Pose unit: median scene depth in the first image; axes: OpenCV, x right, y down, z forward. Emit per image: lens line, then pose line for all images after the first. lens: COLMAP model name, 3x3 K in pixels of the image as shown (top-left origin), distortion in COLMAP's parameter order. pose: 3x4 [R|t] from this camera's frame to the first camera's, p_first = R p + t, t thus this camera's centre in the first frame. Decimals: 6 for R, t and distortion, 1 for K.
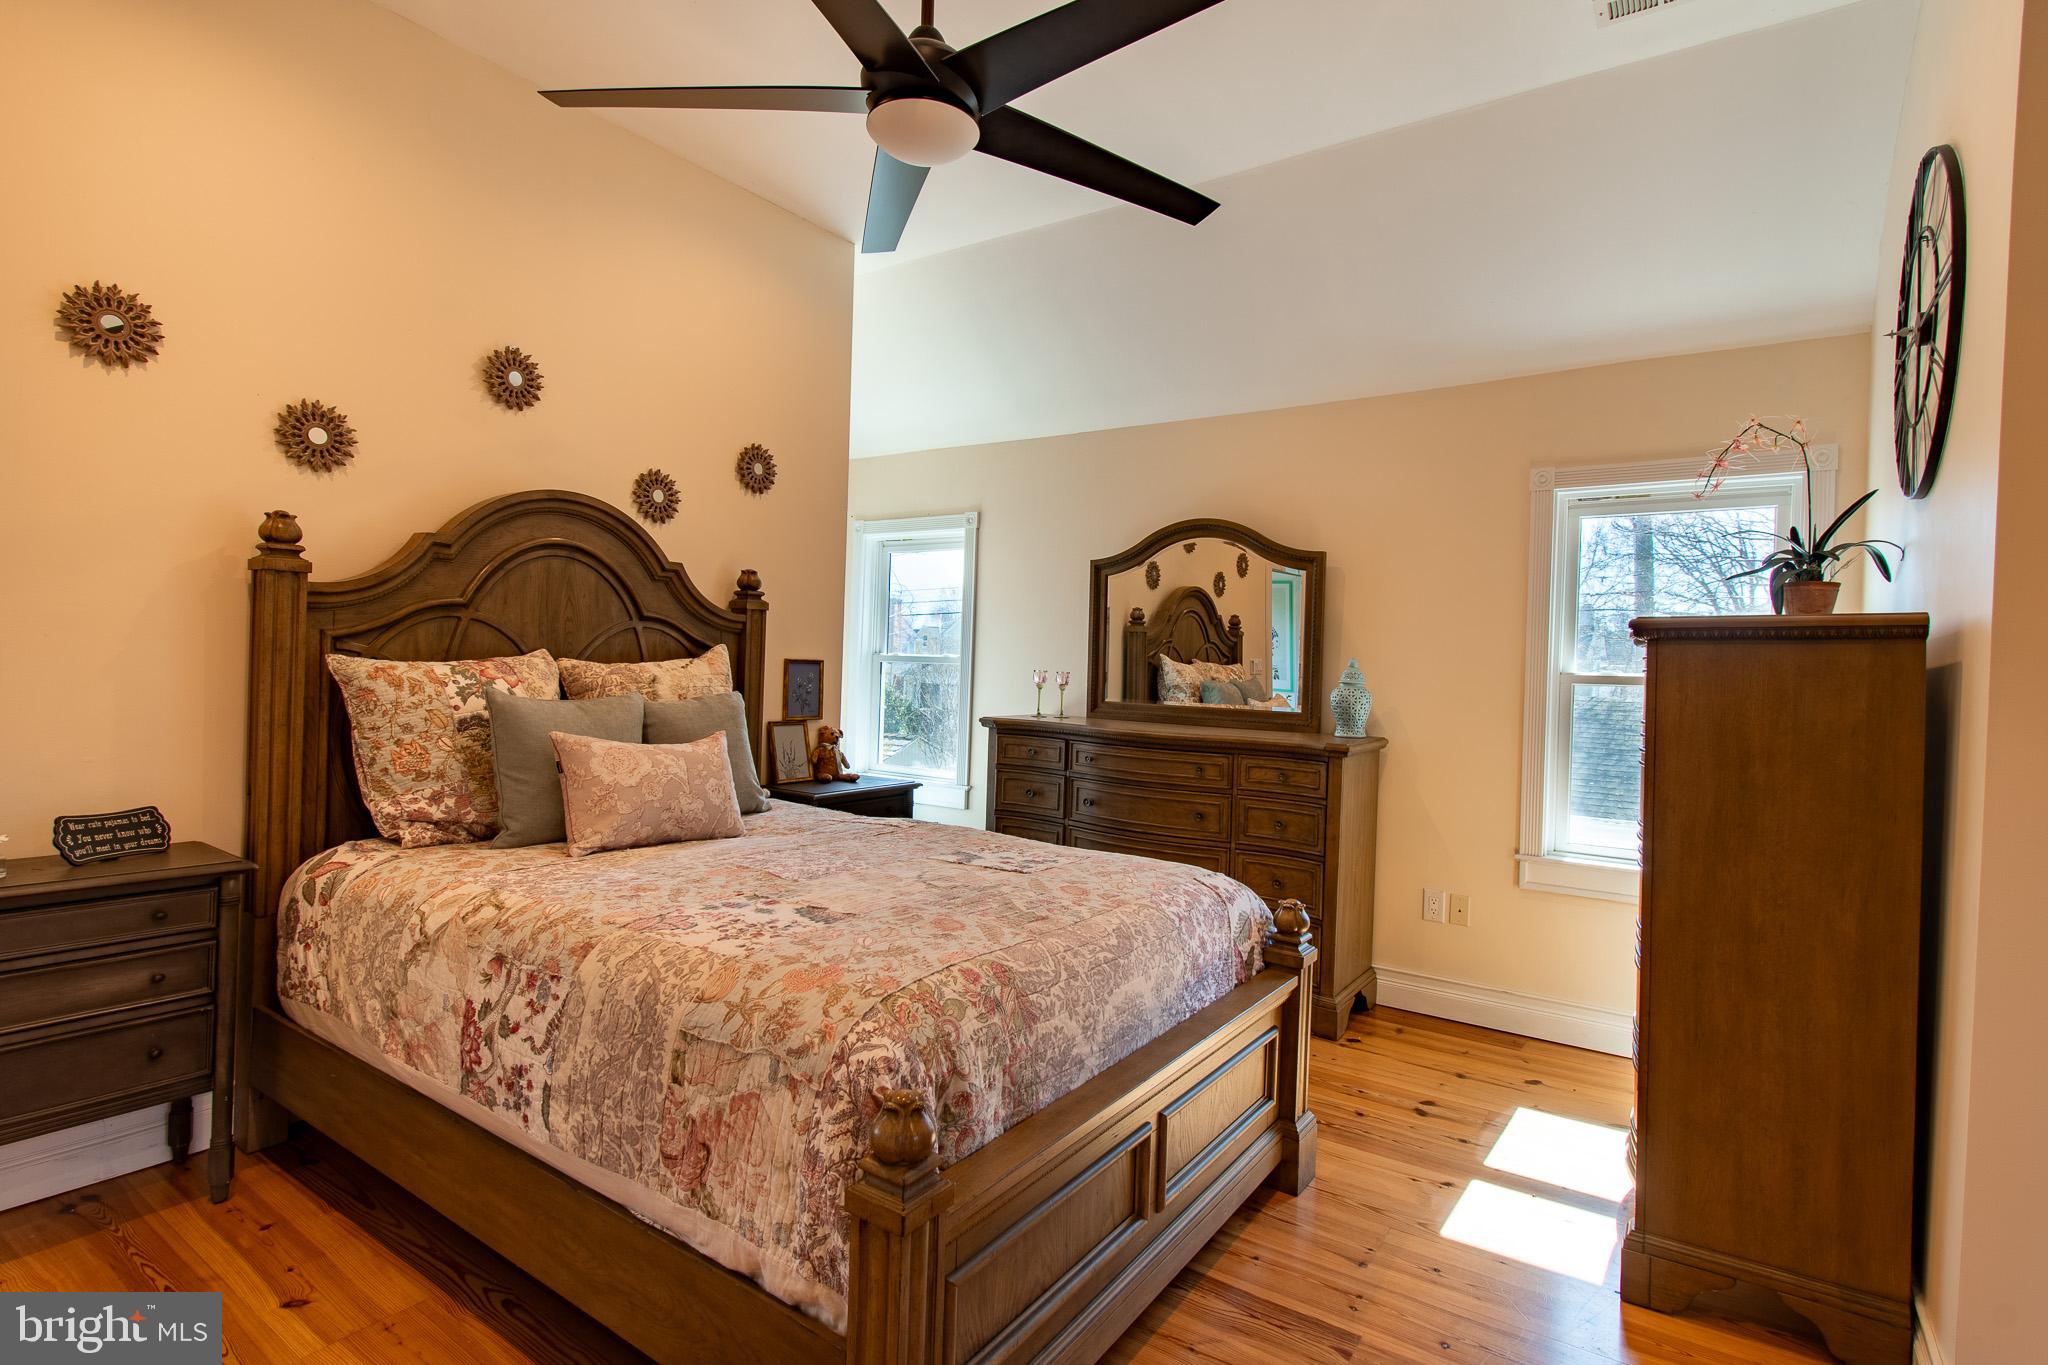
lens RADIAL K [[1000.6, 0, 1021.7], [0, 1000.6, 688.1], [0, 0, 1]] dist [-0.000077, 0.000052]
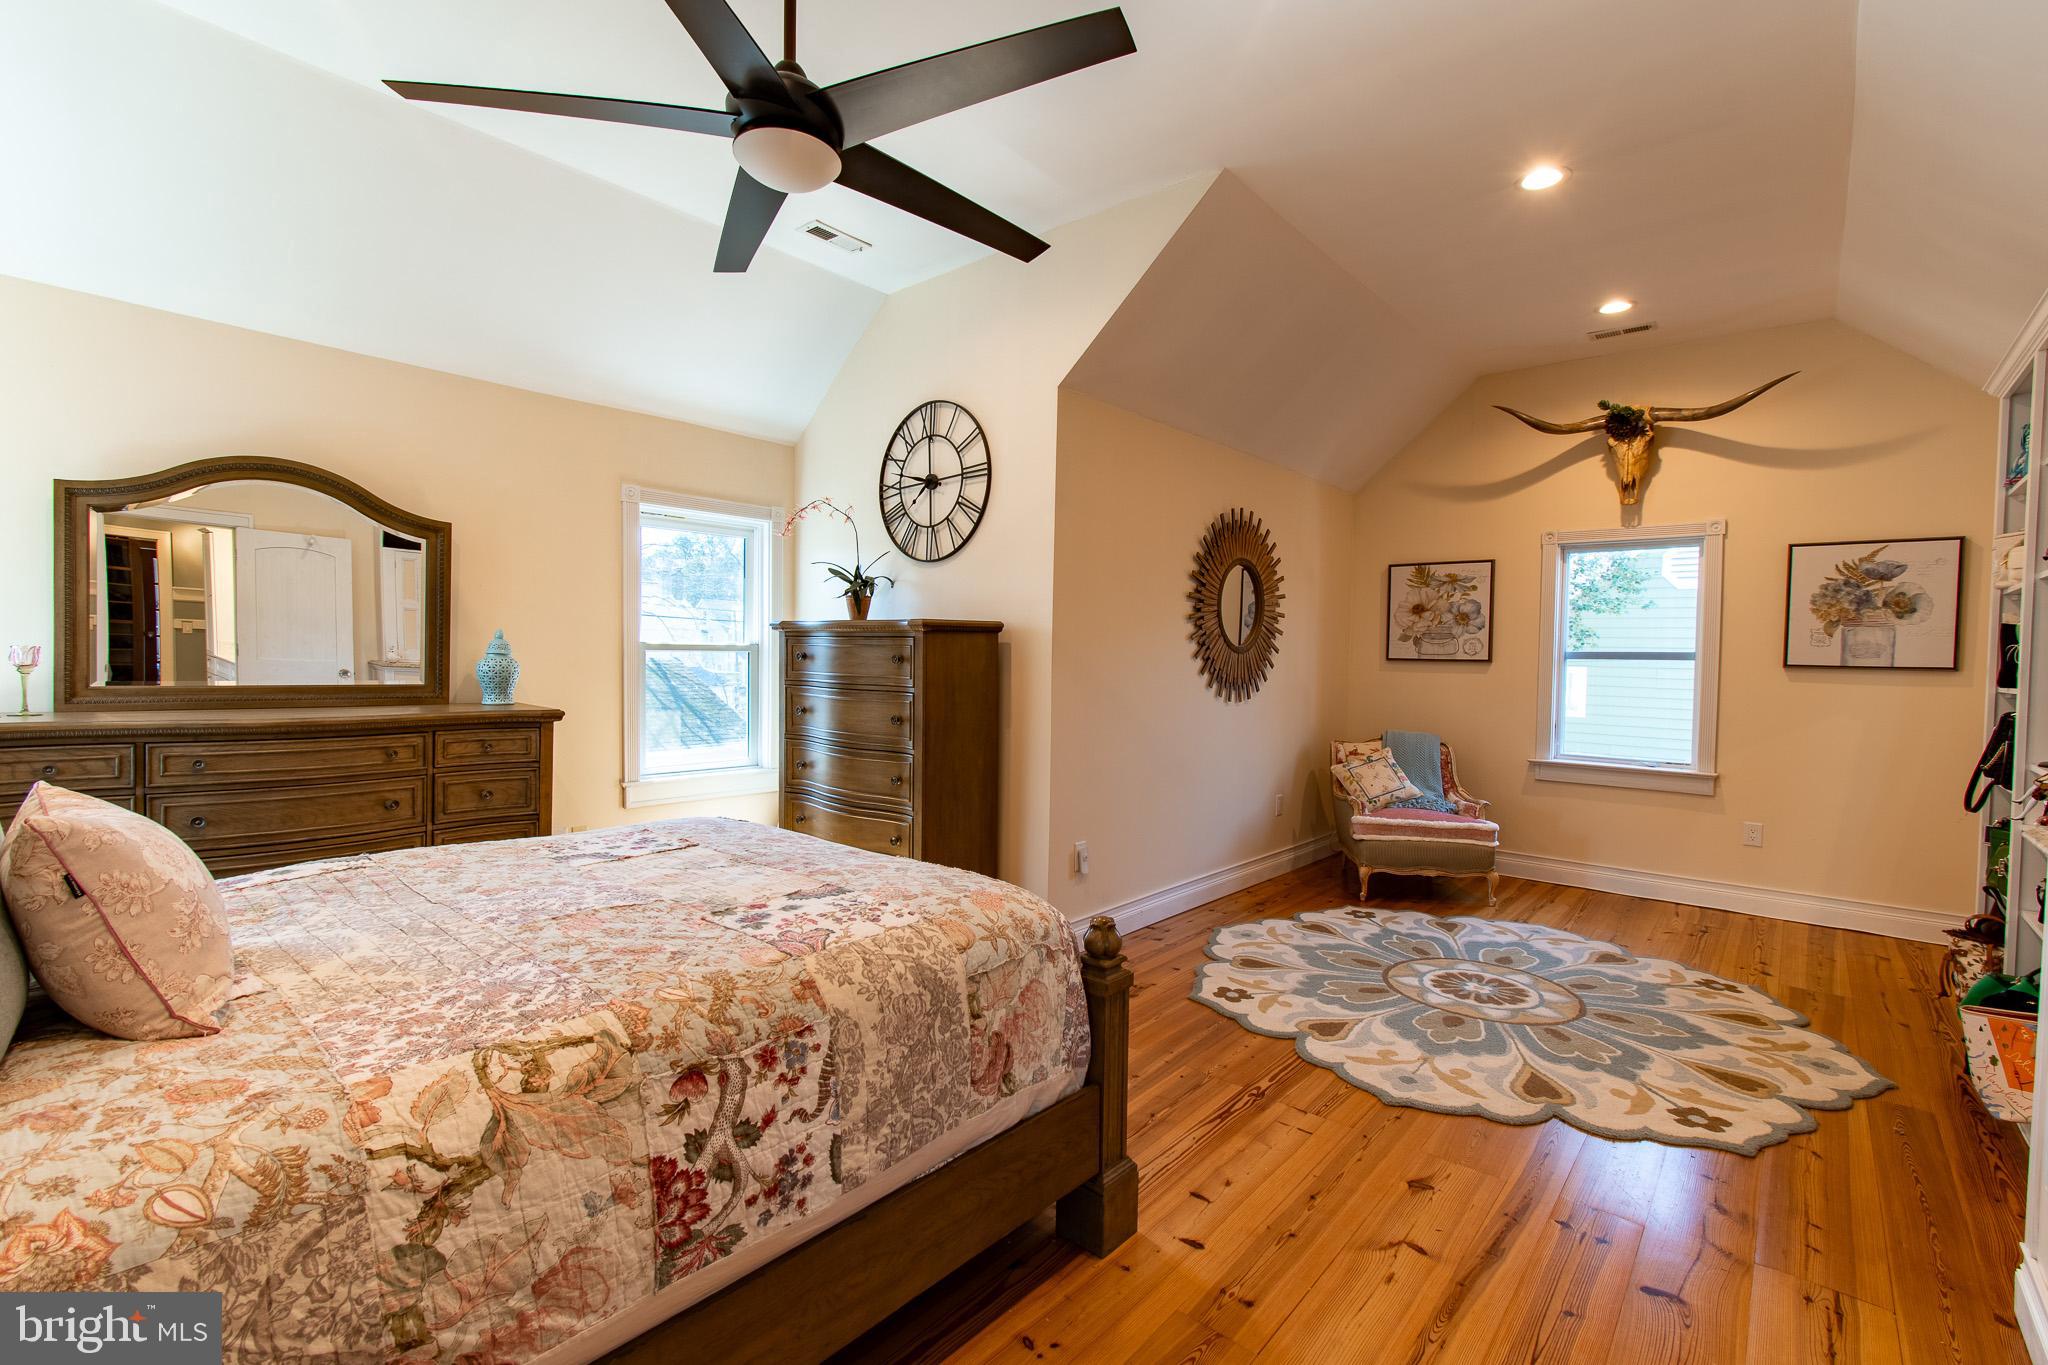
lens RADIAL K [[902.9, 0, 1022.6], [0, 902.9, 679.5], [0, 0, 1]] dist [0.003321, -0.001925]
pose [[0.115216, -0.057272, 0.991688, -1.169871], [0.006193, 0.998359, 0.056938, -0.059747], [-0.993321, -0.000419, 0.115382, 0.693713]]
